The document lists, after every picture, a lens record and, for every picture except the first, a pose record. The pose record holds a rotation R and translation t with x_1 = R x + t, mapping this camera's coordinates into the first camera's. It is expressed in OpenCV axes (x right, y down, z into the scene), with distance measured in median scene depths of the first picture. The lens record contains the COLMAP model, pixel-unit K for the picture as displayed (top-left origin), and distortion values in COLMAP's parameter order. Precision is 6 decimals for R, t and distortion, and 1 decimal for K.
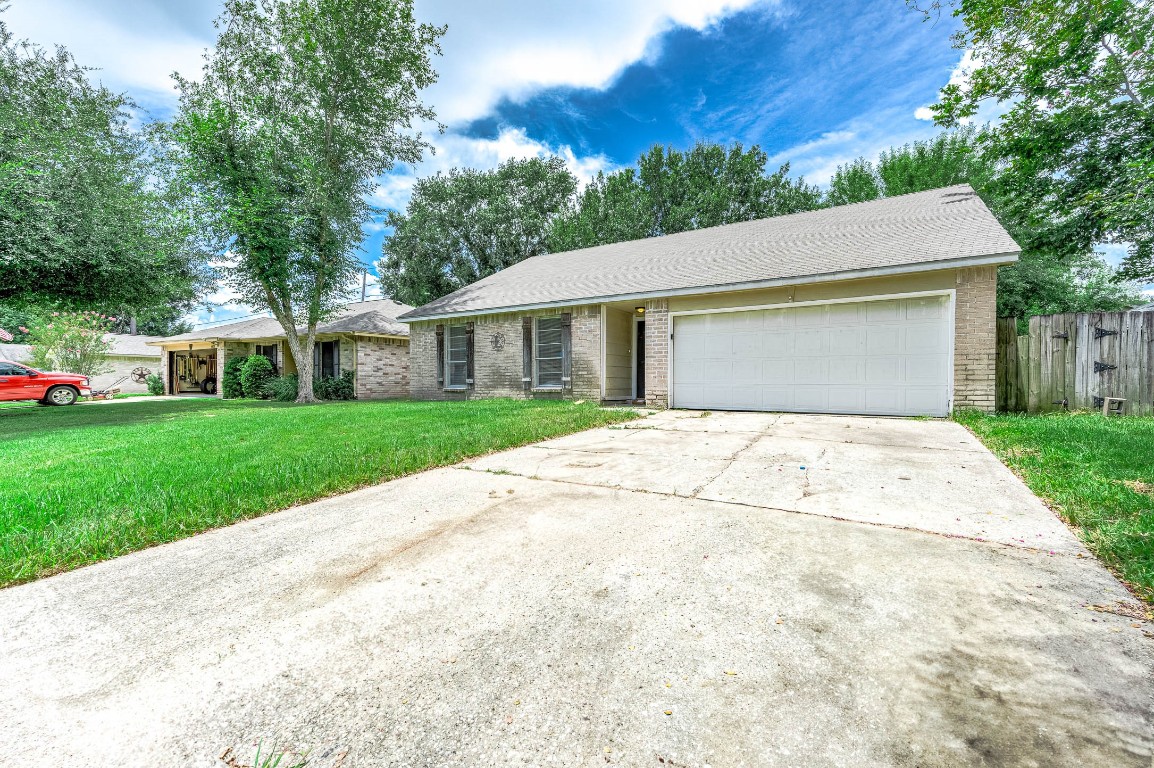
lens RADIAL K [[502.1, 0, 573.9], [0, 502.1, 386.3], [0, 0, 1]] dist [0.017515, 0.000126]
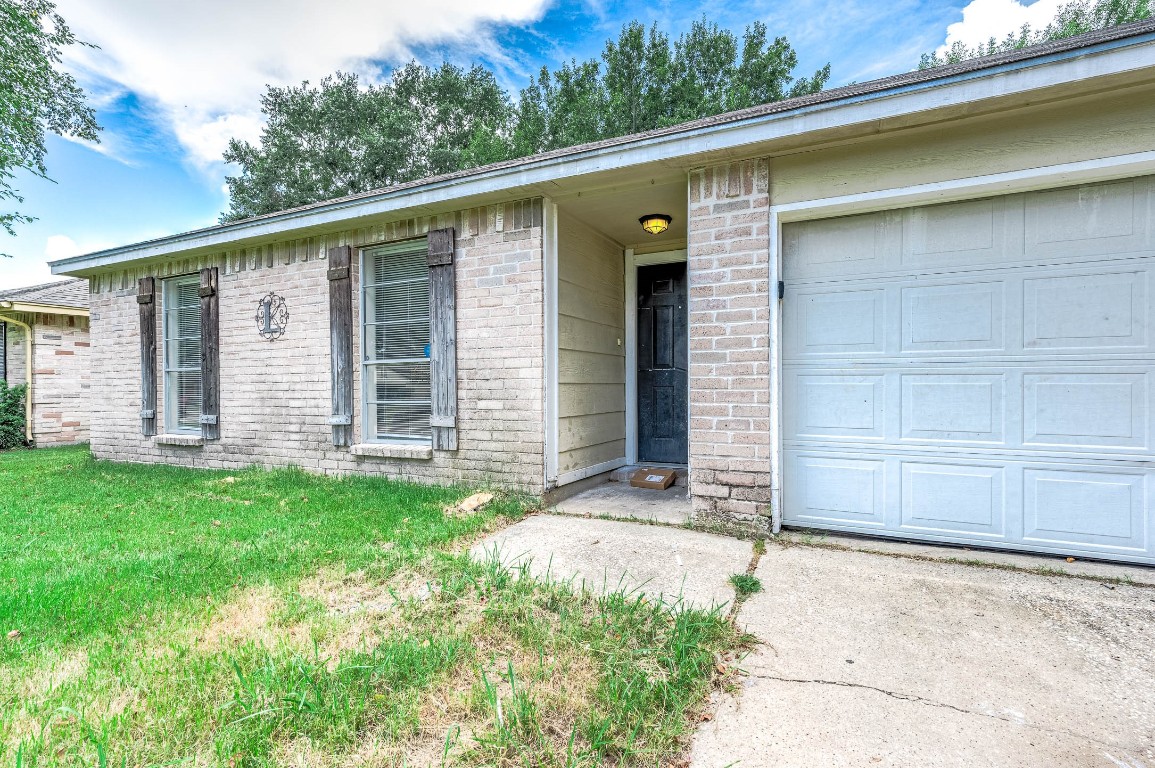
lens RADIAL K [[579.4, 0, 582.8], [0, 579.4, 390.0], [0, 0, 1]] dist [-0.000686, -0.000317]
pose [[0.993671, -0.007661, 0.112064, 0.031880], [0.007633, 0.999971, 0.000679, -0.032463], [-0.112066, 0.000181, 0.993701, 0.544916]]
